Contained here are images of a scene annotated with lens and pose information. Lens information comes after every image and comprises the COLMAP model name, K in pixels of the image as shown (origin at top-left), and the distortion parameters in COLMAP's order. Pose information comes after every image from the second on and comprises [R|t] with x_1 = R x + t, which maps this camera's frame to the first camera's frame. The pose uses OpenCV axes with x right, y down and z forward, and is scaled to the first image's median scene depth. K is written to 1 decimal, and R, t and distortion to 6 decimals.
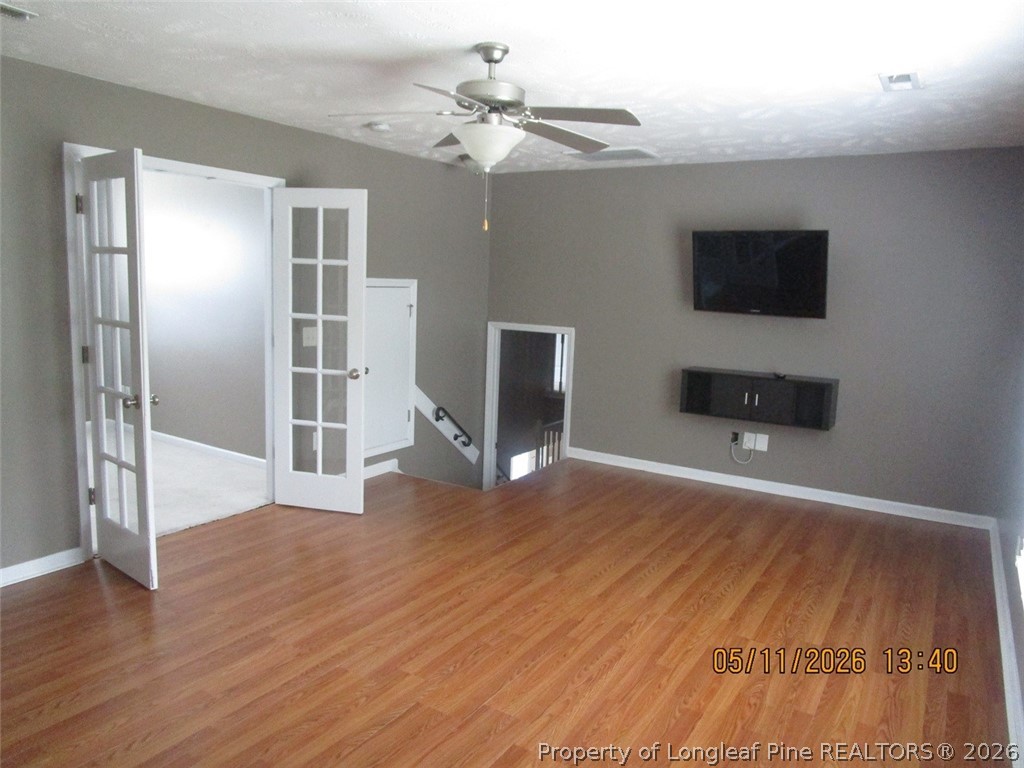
lens RADIAL K [[732.0, 0, 511.7], [0, 732.0, 383.4], [0, 0, 1]] dist [-0.006528, -0.002158]
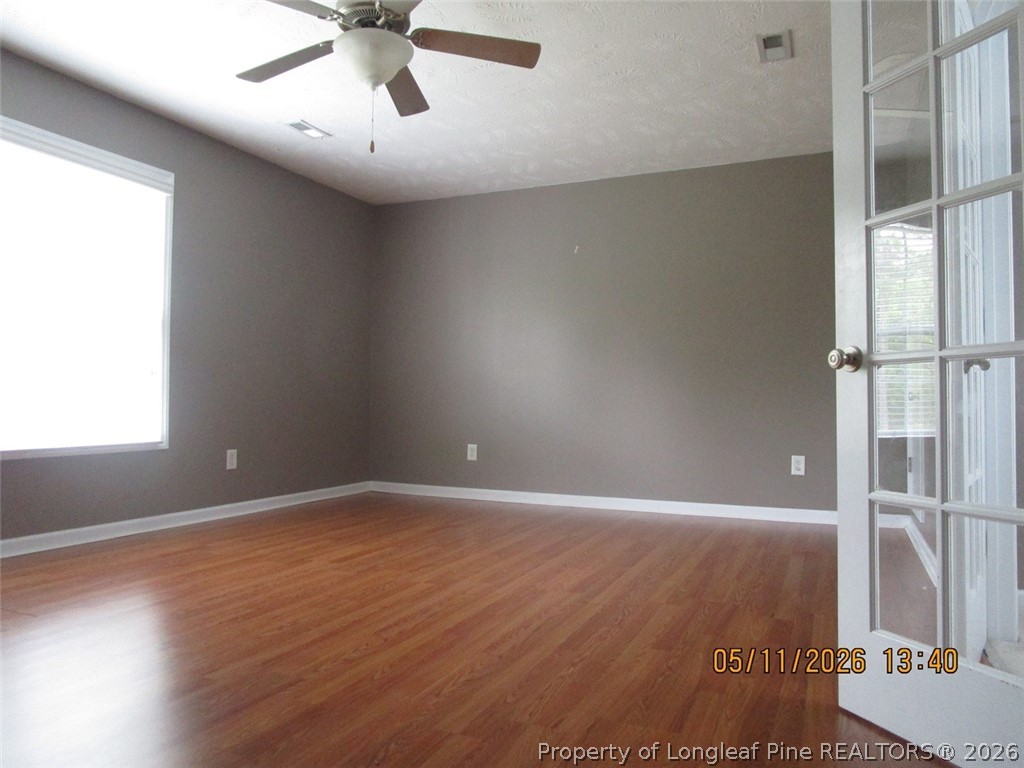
lens RADIAL K [[732.0, 0, 511.2], [0, 732.0, 382.4], [0, 0, 1]] dist [-0.006528, -0.002158]
pose [[-0.989491, -0.044248, -0.137659, -0.092432], [-0.059096, 0.992639, 0.105714, -0.030576], [0.131968, 0.112738, -0.984822, 1.860999]]
